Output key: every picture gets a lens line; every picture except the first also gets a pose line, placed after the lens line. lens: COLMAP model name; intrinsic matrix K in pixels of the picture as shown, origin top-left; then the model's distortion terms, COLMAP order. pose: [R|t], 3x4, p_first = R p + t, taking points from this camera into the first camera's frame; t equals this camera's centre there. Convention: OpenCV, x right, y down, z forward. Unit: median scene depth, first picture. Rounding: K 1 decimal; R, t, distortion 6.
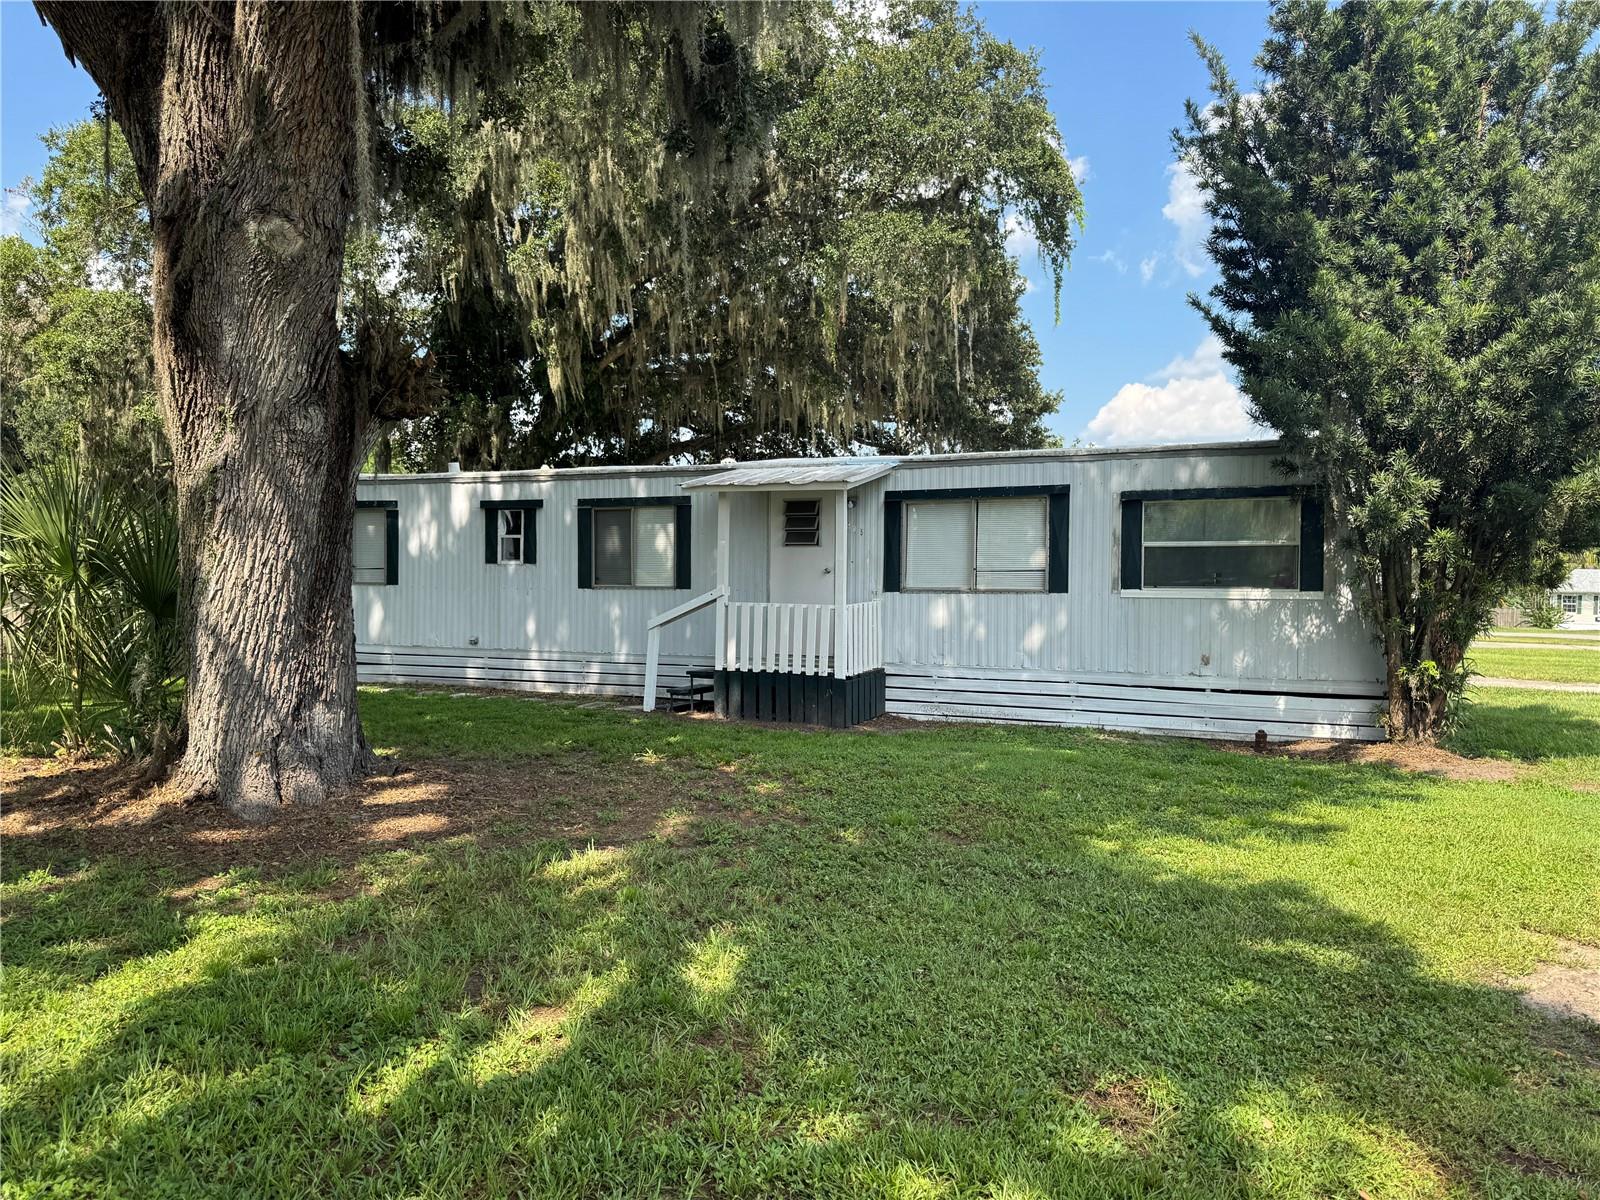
lens RADIAL K [[1129.5, 0, 802.2], [0, 1129.5, 590.8], [0, 0, 1]] dist [0.047627, -0.035146]
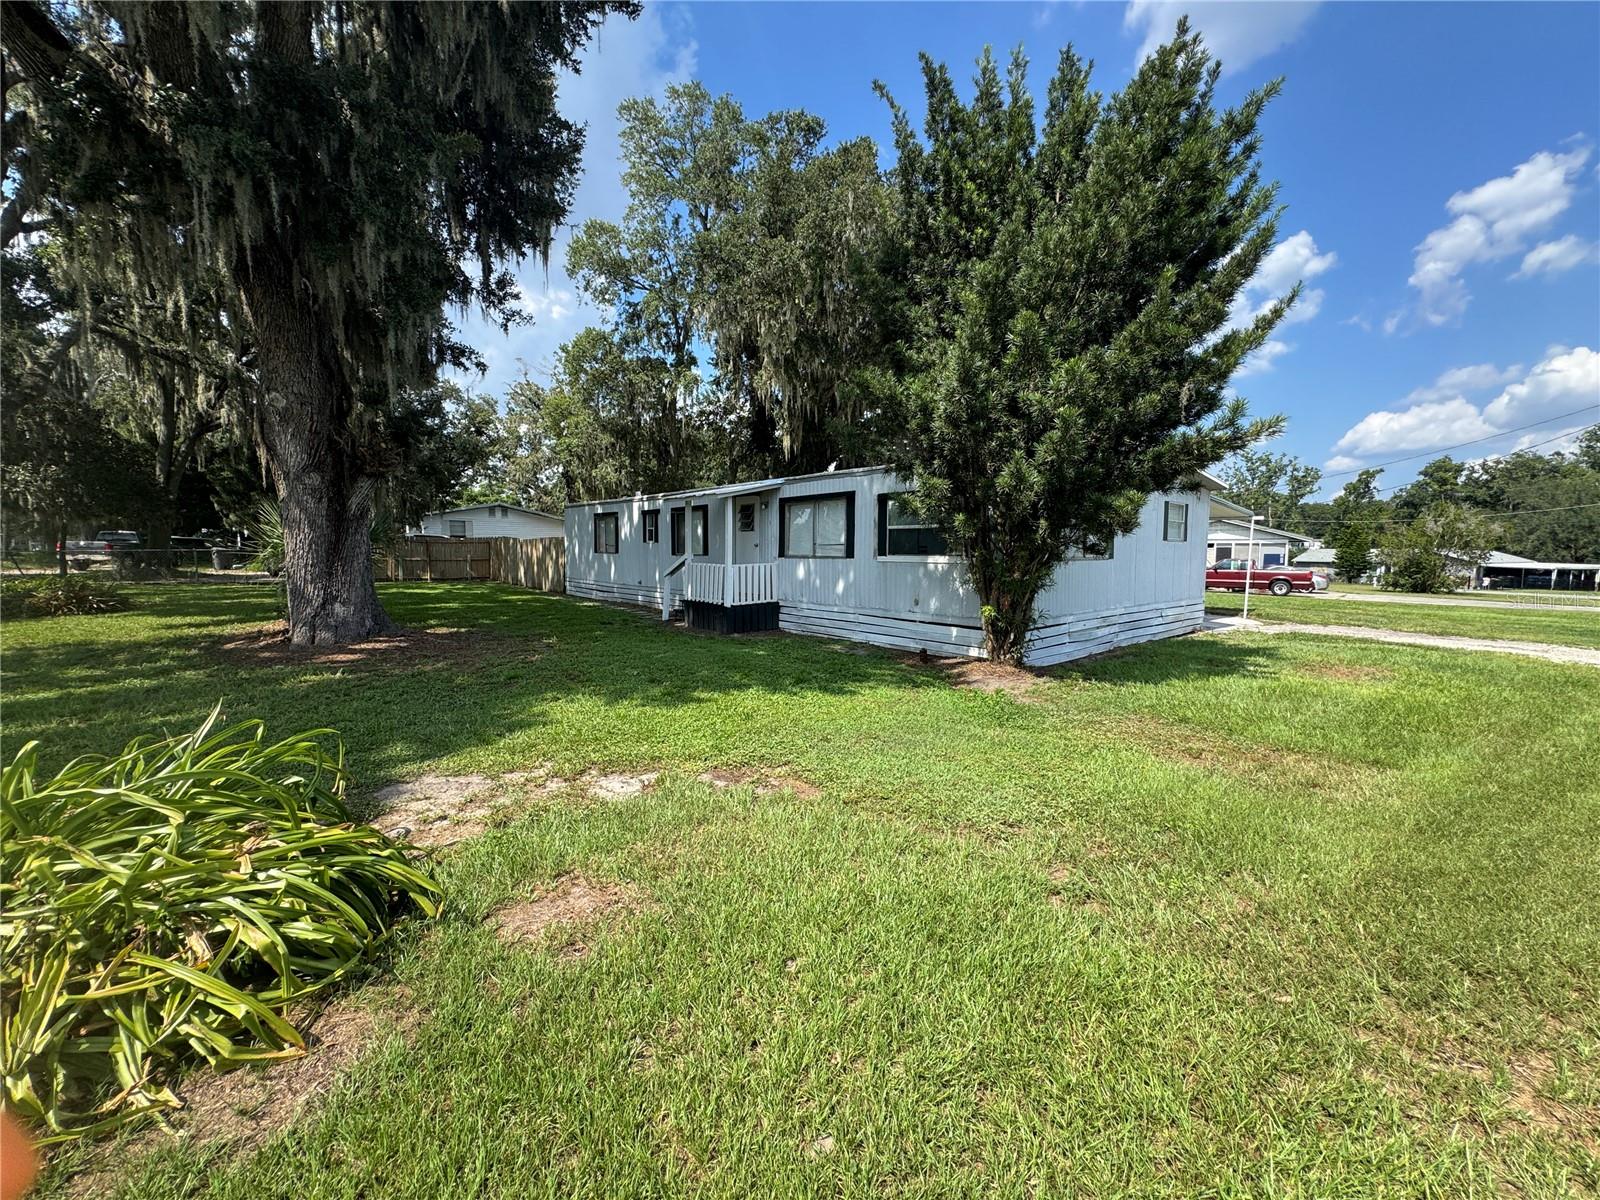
lens RADIAL K [[644.5, 0, 801.3], [0, 644.5, 593.2], [0, 0, 1]] dist [-0.007772, 0.001050]
pose [[0.905774, 0.029278, -0.422748, 0.529641], [-0.007406, 0.998552, 0.053287, 0.002128], [0.423696, -0.045135, 0.904679, 0.126787]]
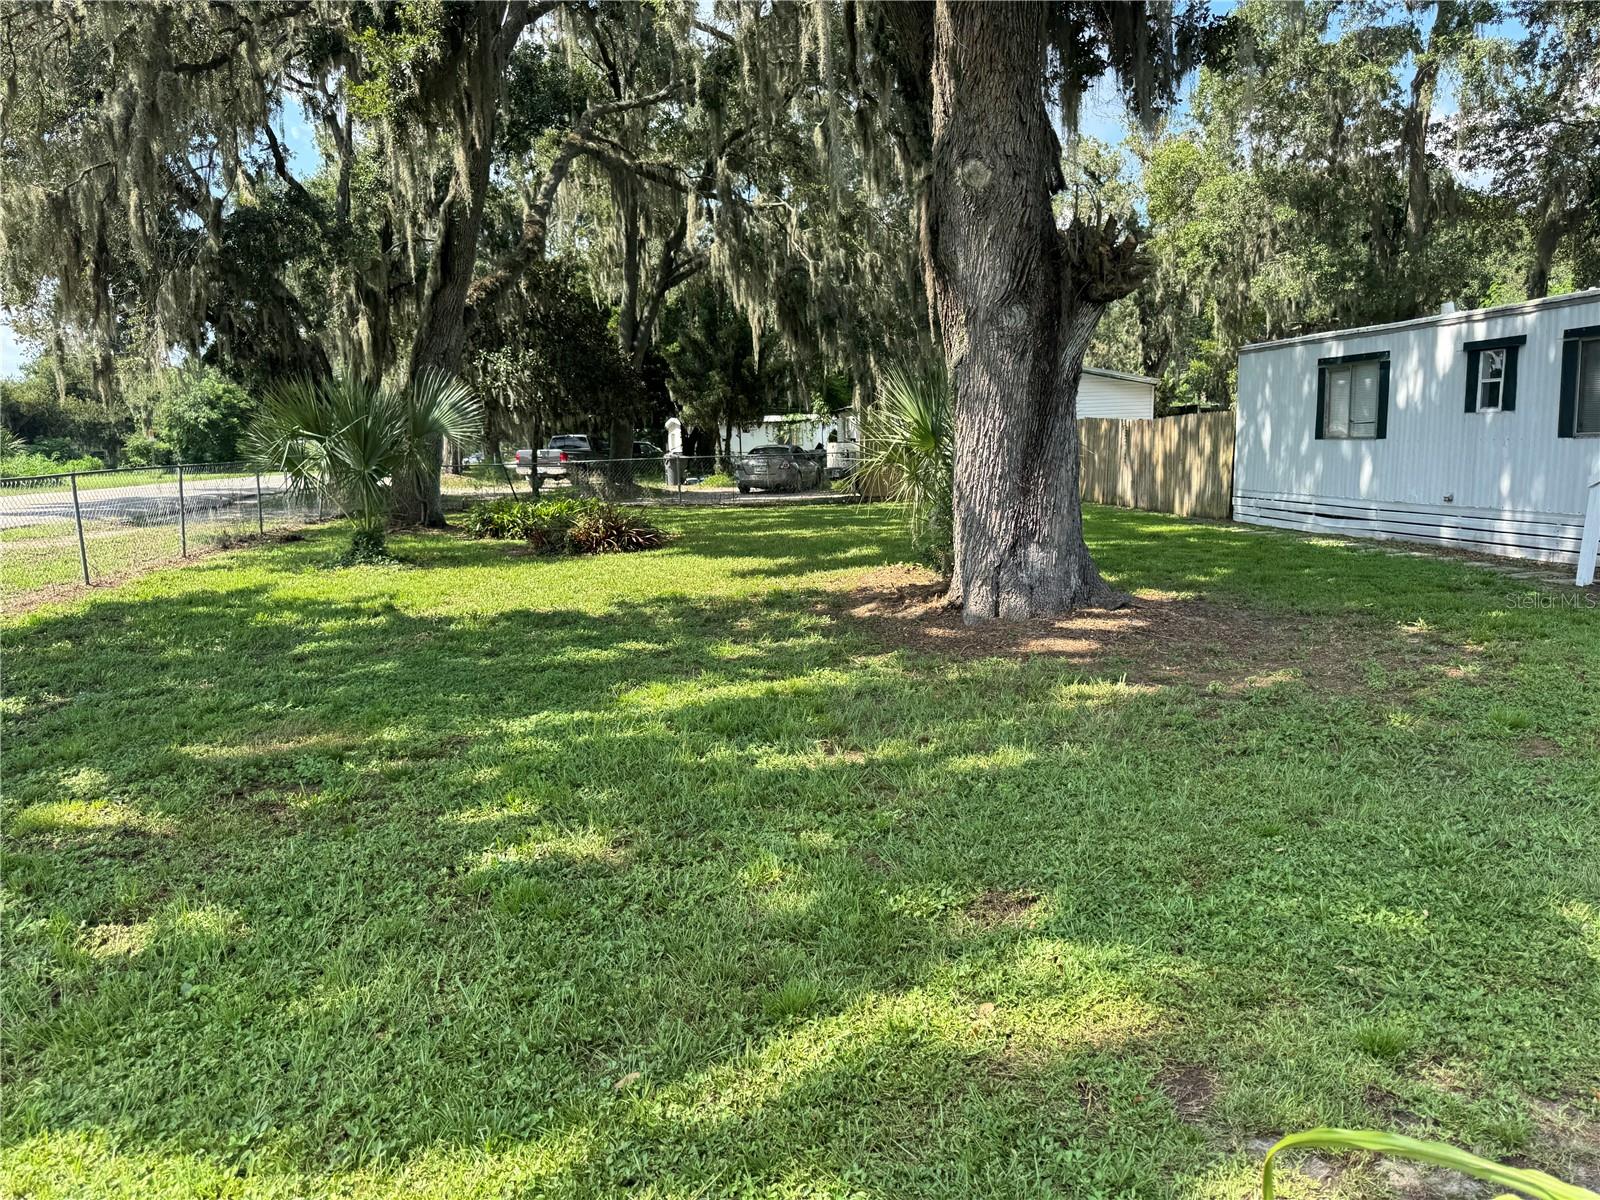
lens RADIAL K [[1129.5, 0, 805.4], [0, 1129.5, 615.4], [0, 0, 1]] dist [0.047627, -0.035146]
pose [[0.526556, 0.104773, -0.843659, 0.282492], [0.022095, 0.990355, 0.136781, -0.000325], [0.849853, -0.090664, 0.519163, 0.067995]]
